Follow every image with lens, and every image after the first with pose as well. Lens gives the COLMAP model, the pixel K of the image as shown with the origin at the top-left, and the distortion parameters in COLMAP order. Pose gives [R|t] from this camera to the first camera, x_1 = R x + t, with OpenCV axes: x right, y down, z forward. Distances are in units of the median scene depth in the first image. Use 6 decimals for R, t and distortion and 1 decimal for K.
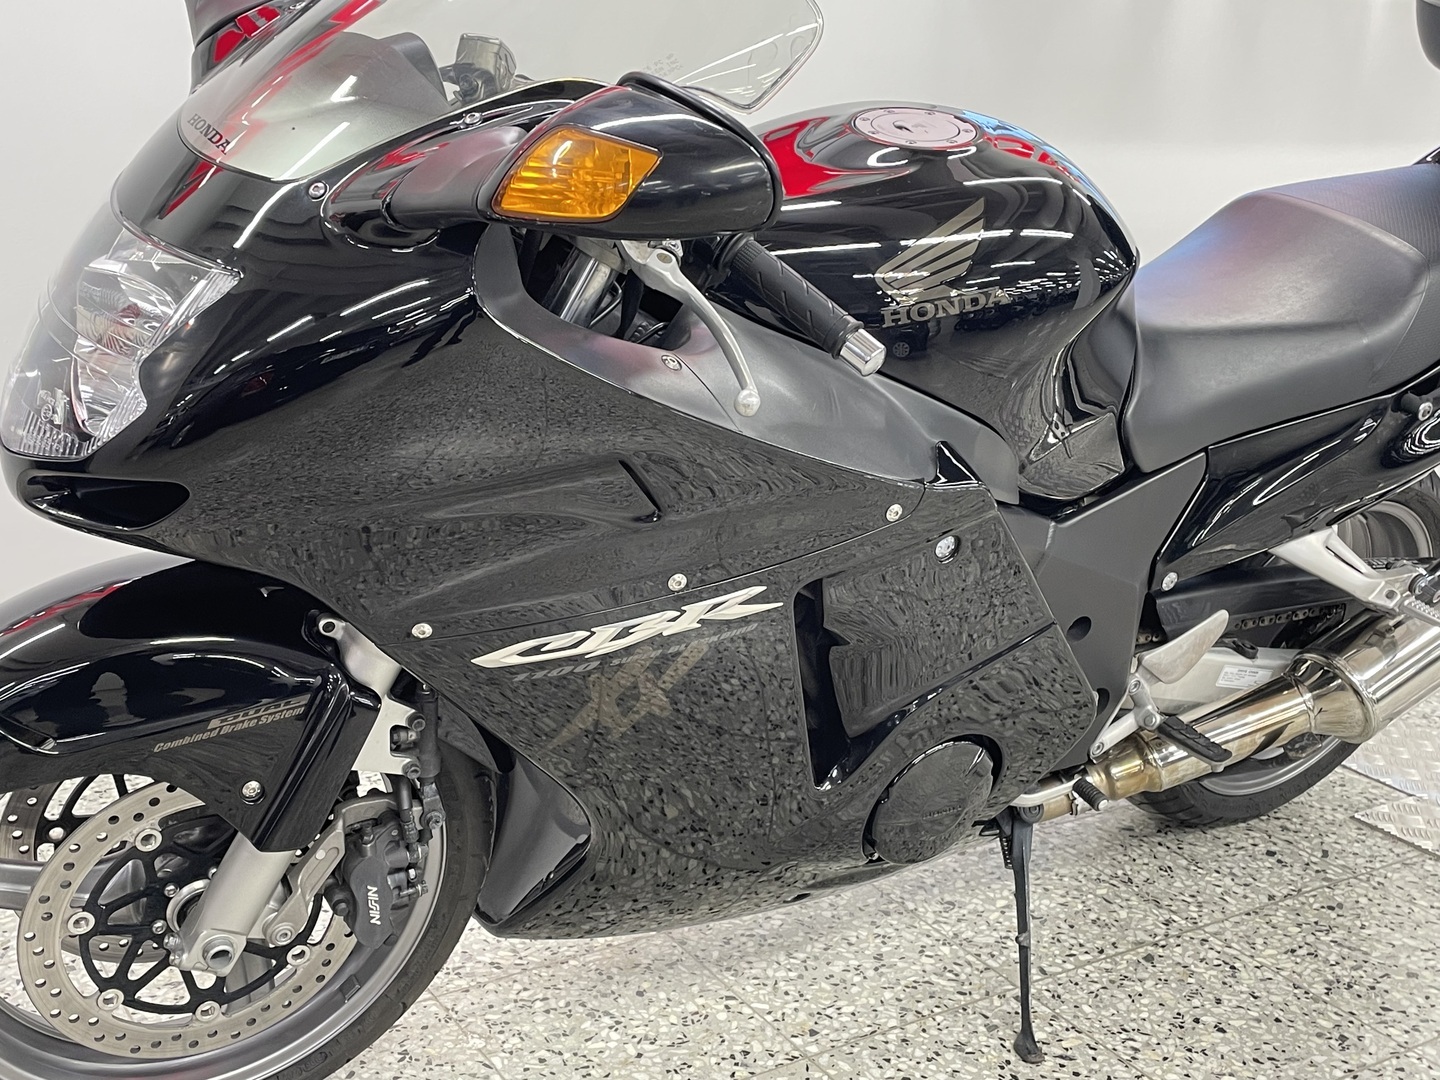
lens RADIAL K [[1704.2, 0, 720.0], [0, 1704.2, 540.0], [0, 0, 1]] dist [0.087760, -0.091019]
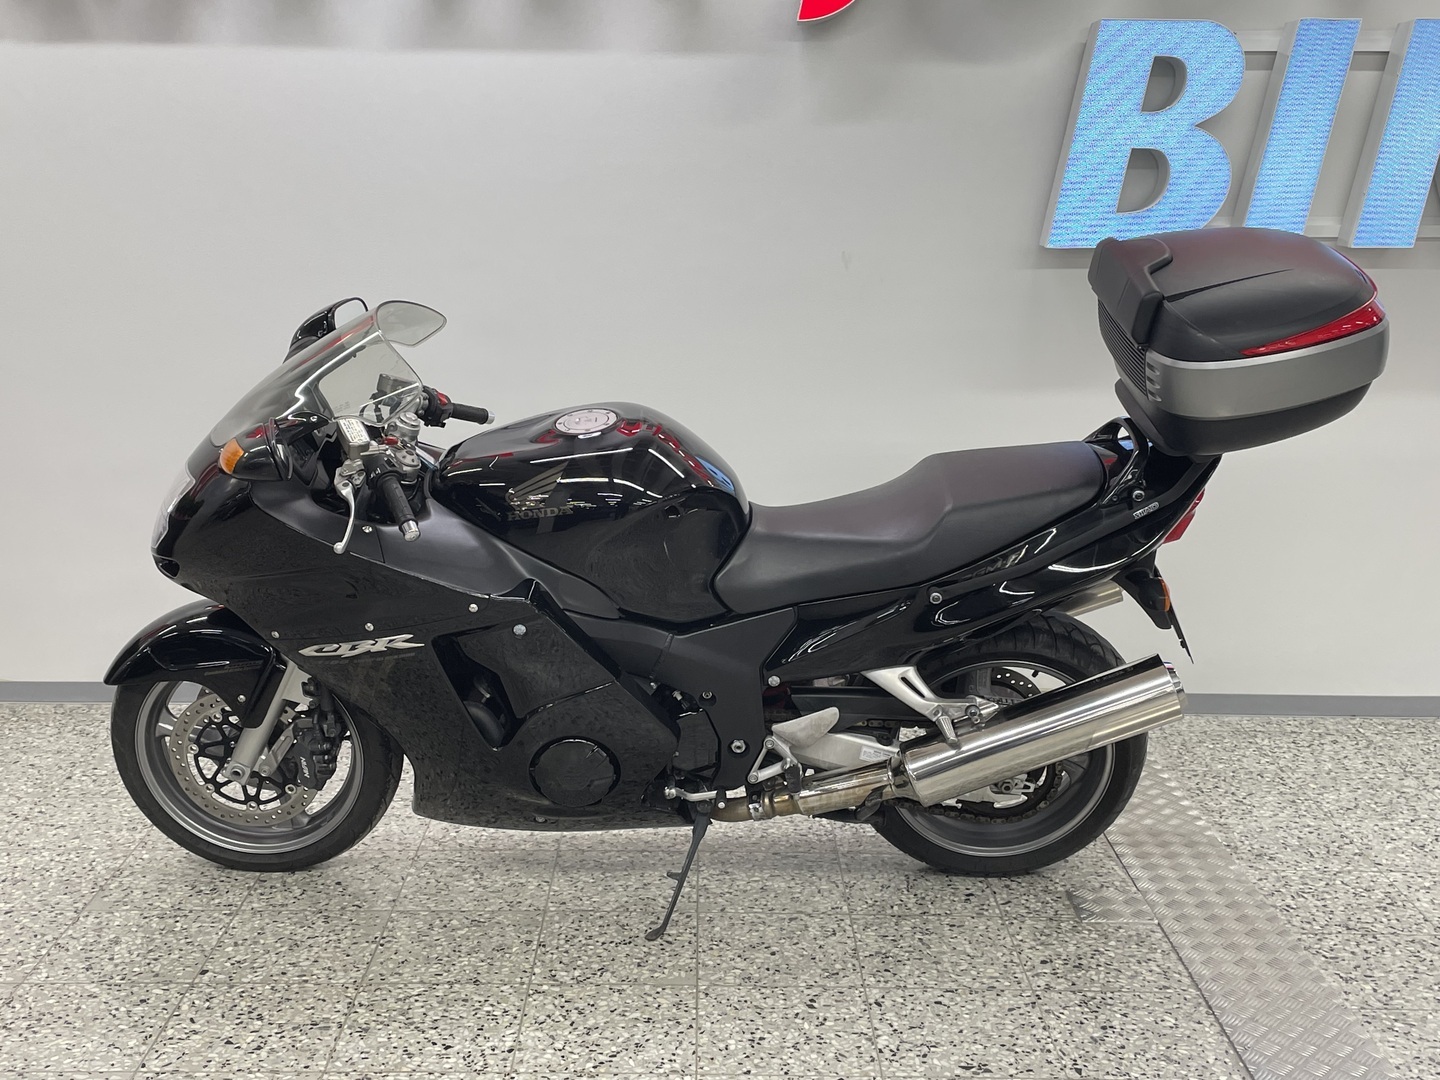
lens RADIAL K [[1704.2, 0, 720.0], [0, 1704.2, 540.0], [0, 0, 1]] dist [0.087760, -0.091019]
pose [[0.843120, 0.079560, -0.531807, 1.112189], [-0.123708, 0.991165, -0.047844, -0.027221], [0.523302, 0.106127, 0.845513, -0.478778]]
